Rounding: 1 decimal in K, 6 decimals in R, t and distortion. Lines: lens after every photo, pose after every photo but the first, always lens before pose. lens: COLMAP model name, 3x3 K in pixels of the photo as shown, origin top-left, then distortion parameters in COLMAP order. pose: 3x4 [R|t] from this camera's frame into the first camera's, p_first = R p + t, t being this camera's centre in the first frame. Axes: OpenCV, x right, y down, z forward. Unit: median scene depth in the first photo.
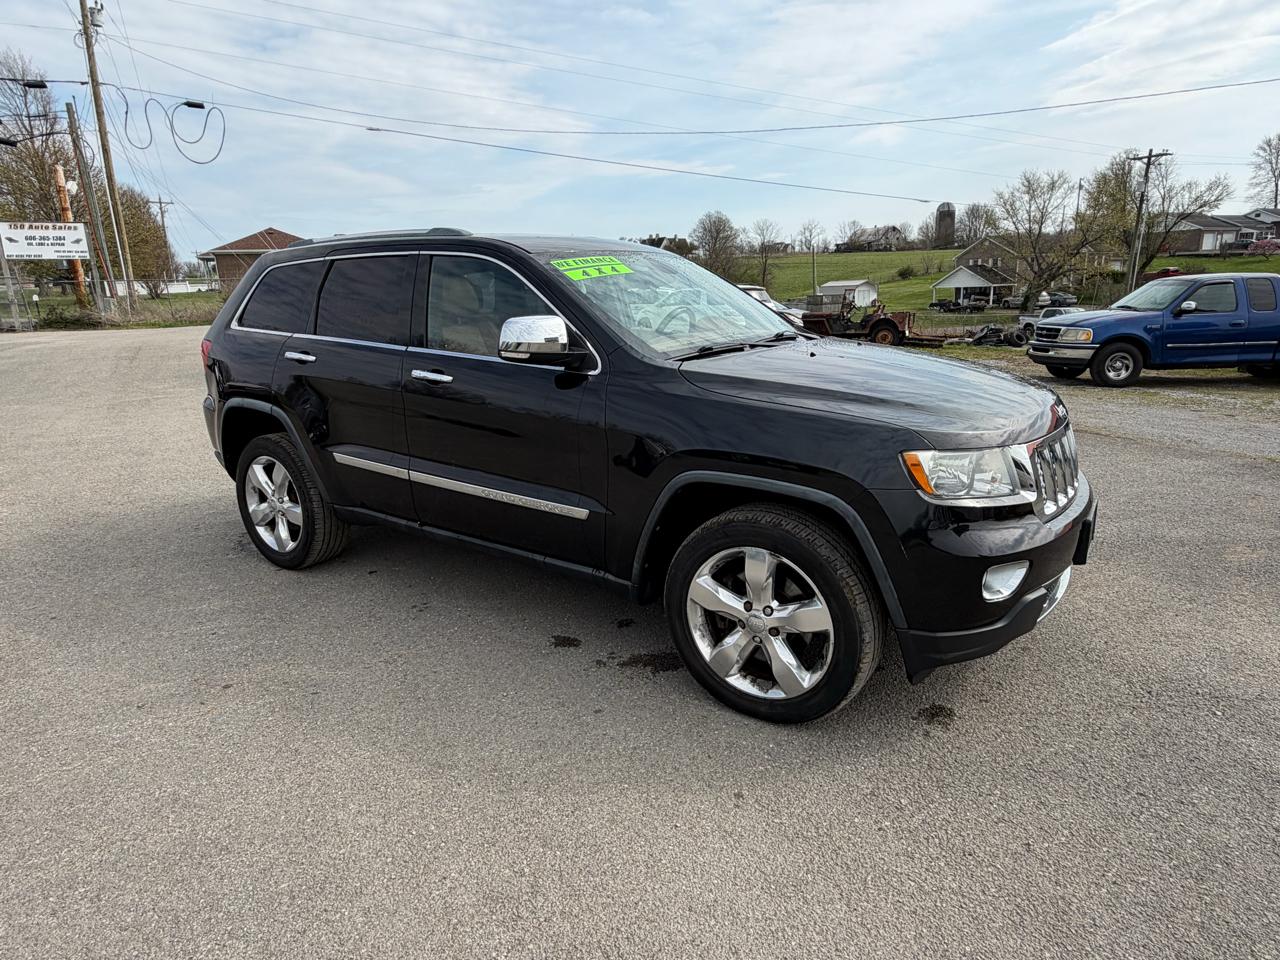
lens RADIAL K [[766.3, 0, 633.4], [0, 766.3, 483.6], [0, 0, 1]] dist [0.005230, -0.003134]
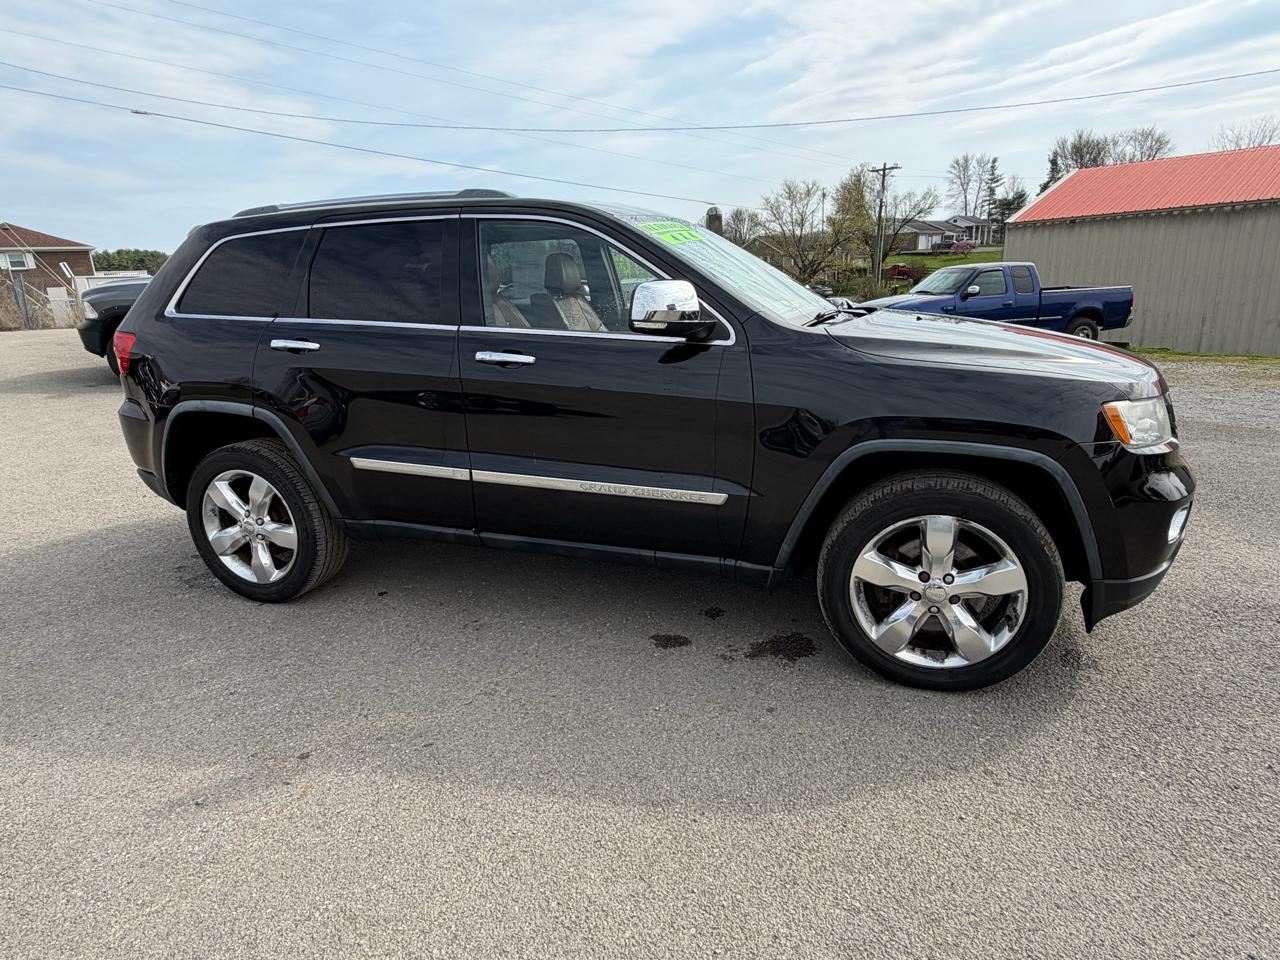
lens RADIAL K [[727.5, 0, 639.8], [0, 727.5, 483.2], [0, 0, 1]] dist [0.003996, -0.001423]
pose [[0.961389, -0.084301, 0.261961, -0.285741], [0.080762, 0.996438, 0.024270, -0.005998], [-0.263074, -0.002176, 0.964773, 0.140021]]
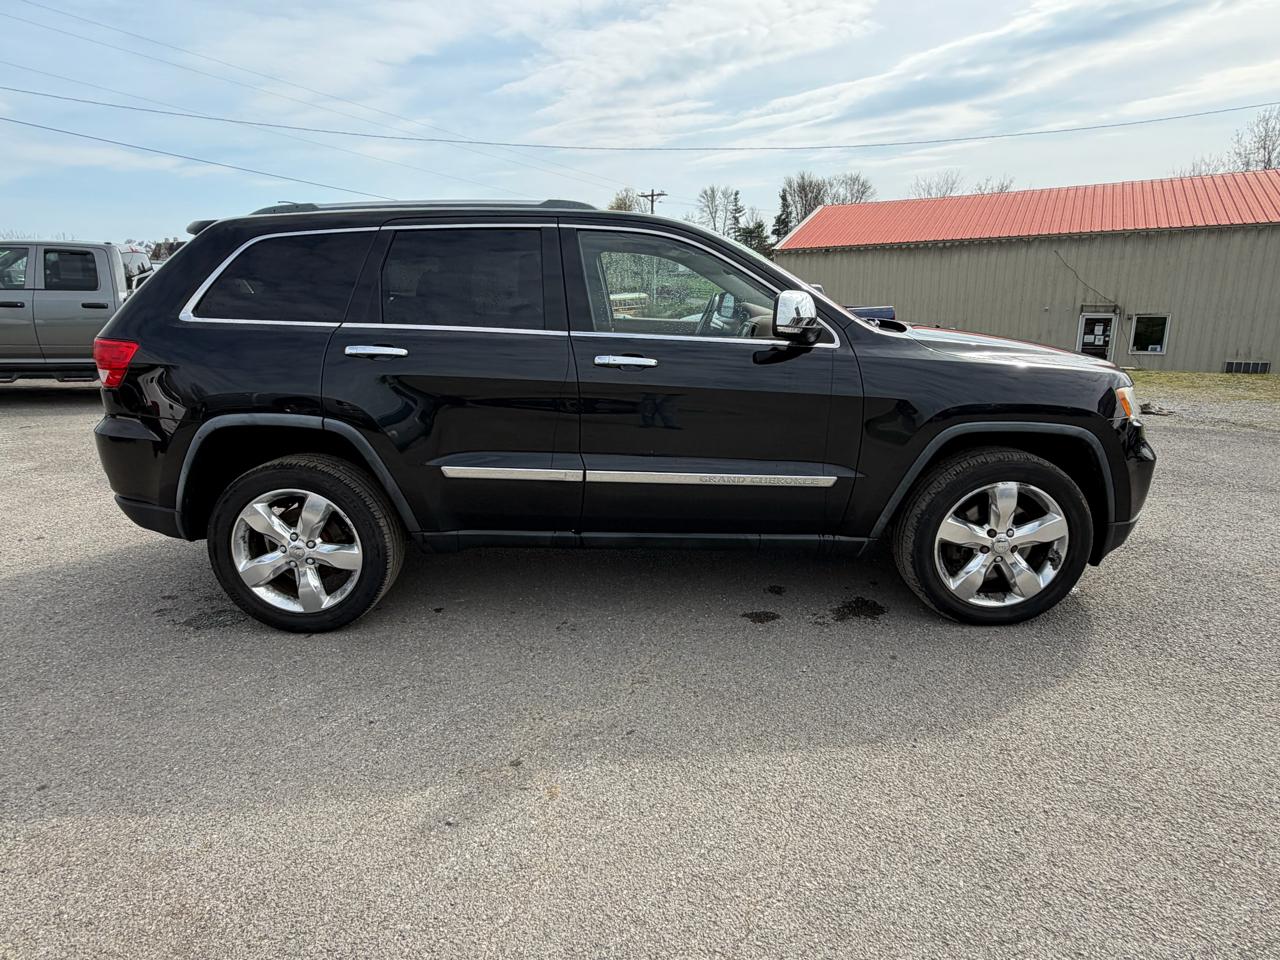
lens RADIAL K [[727.5, 0, 641.3], [0, 727.5, 477.9], [0, 0, 1]] dist [0.003996, -0.001423]
pose [[0.830373, -0.129721, 0.541898, -0.609914], [0.134858, 0.990397, 0.030437, -0.022652], [-0.540643, 0.047805, 0.839893, 0.226439]]
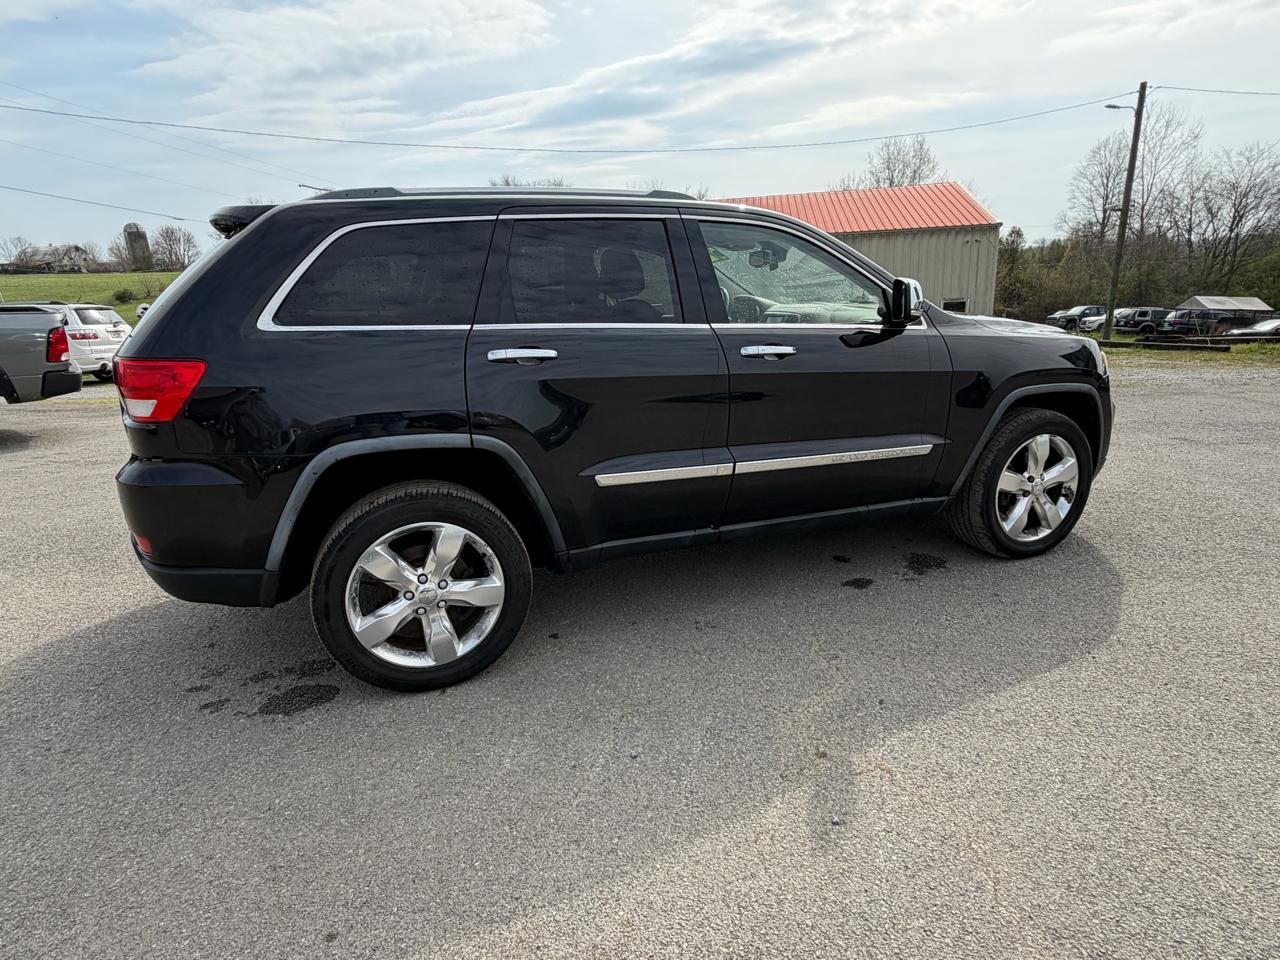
lens RADIAL K [[727.5, 0, 637.9], [0, 727.5, 476.9], [0, 0, 1]] dist [0.003996, -0.001423]
pose [[0.563322, -0.209356, 0.799273, -0.900869], [0.230316, 0.968810, 0.091438, -0.091274], [-0.793487, 0.132577, 0.593971, 0.520067]]
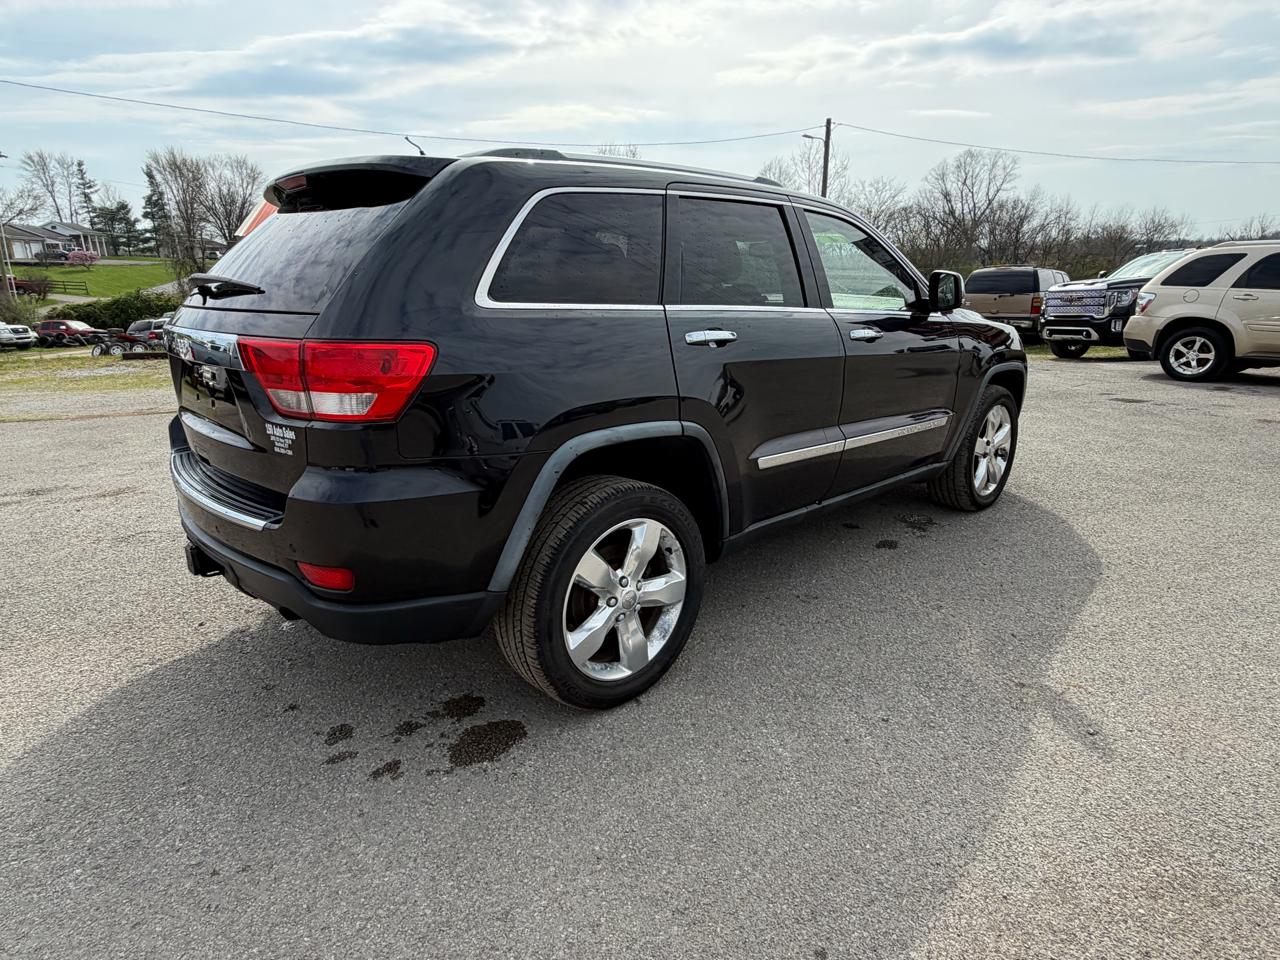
lens RADIAL K [[727.5, 0, 641.3], [0, 727.5, 470.7], [0, 0, 1]] dist [0.003996, -0.001423]
pose [[0.208968, -0.234556, 0.949376, -1.050084], [0.250375, 0.951284, 0.179917, -0.178319], [-0.945328, 0.200104, 0.257516, 0.888985]]
